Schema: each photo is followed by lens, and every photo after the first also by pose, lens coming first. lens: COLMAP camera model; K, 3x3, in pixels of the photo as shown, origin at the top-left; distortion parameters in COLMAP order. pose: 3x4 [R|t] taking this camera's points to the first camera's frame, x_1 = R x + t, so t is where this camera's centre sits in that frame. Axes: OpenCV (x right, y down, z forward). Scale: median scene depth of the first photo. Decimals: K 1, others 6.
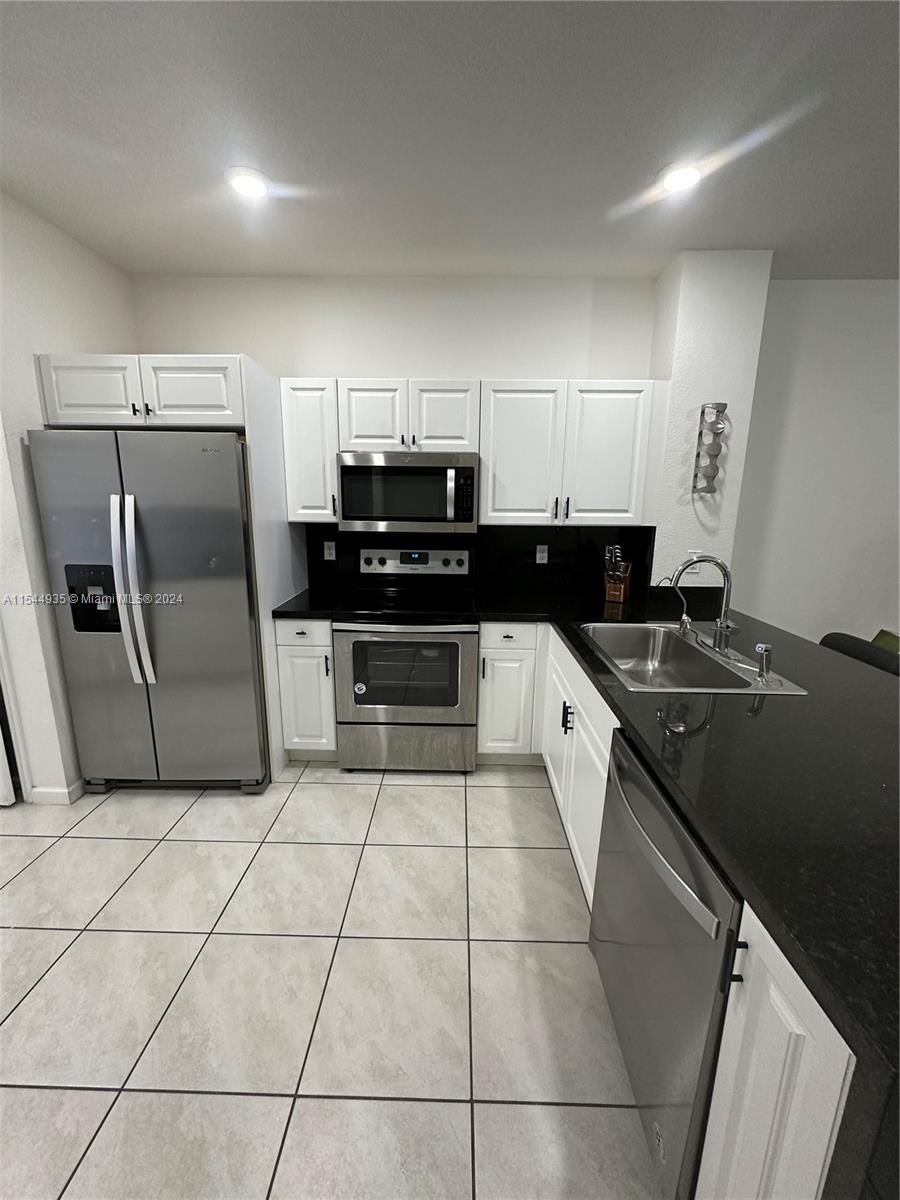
lens RADIAL K [[474.0, 0, 450.0], [0, 474.0, 600.0], [0, 0, 1]] dist [-0.006356, -0.000241]
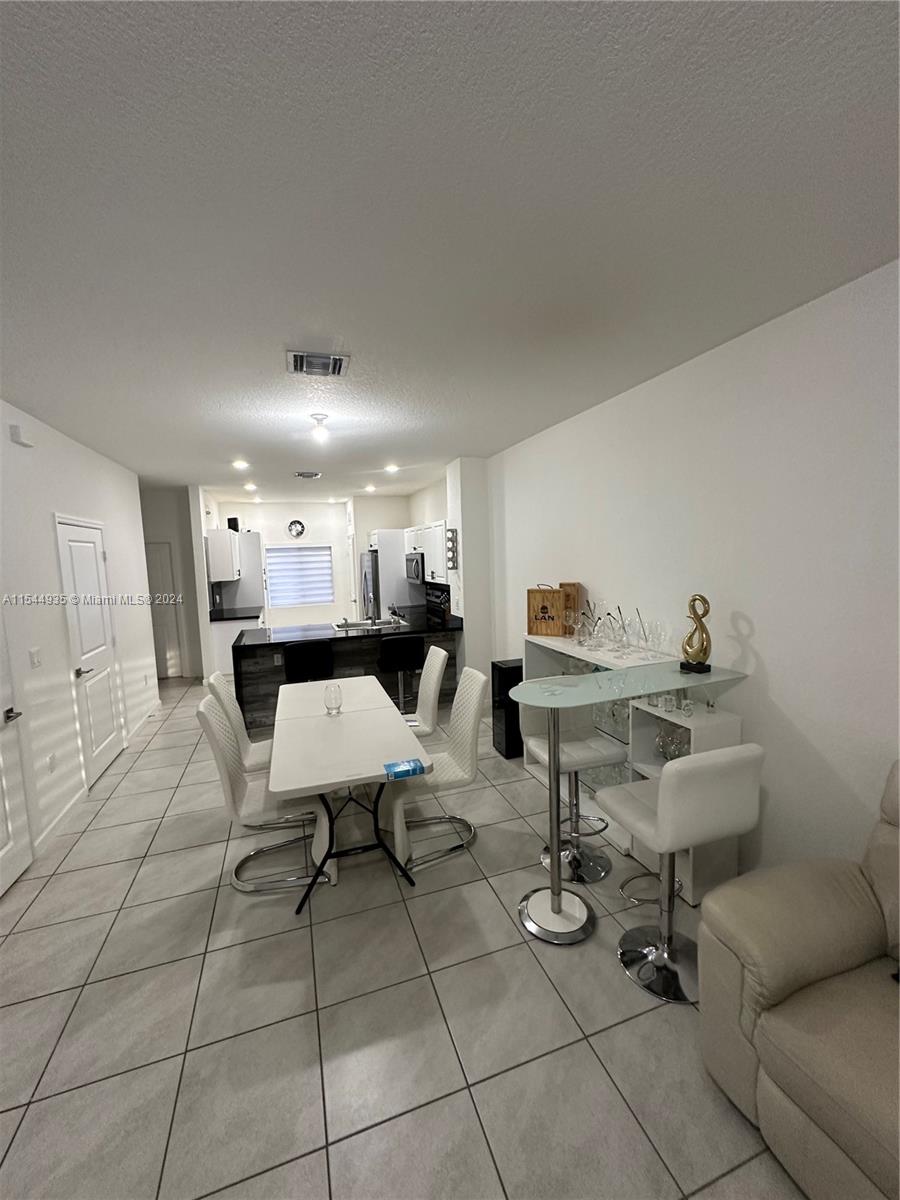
lens RADIAL K [[474.0, 0, 450.0], [0, 474.0, 600.0], [0, 0, 1]] dist [-0.006356, -0.000241]
pose [[0.346424, 0.073310, -0.935209, 2.527438], [-0.168609, 0.985572, 0.014801, -0.128011], [0.922801, 0.152557, 0.353786, 0.285964]]
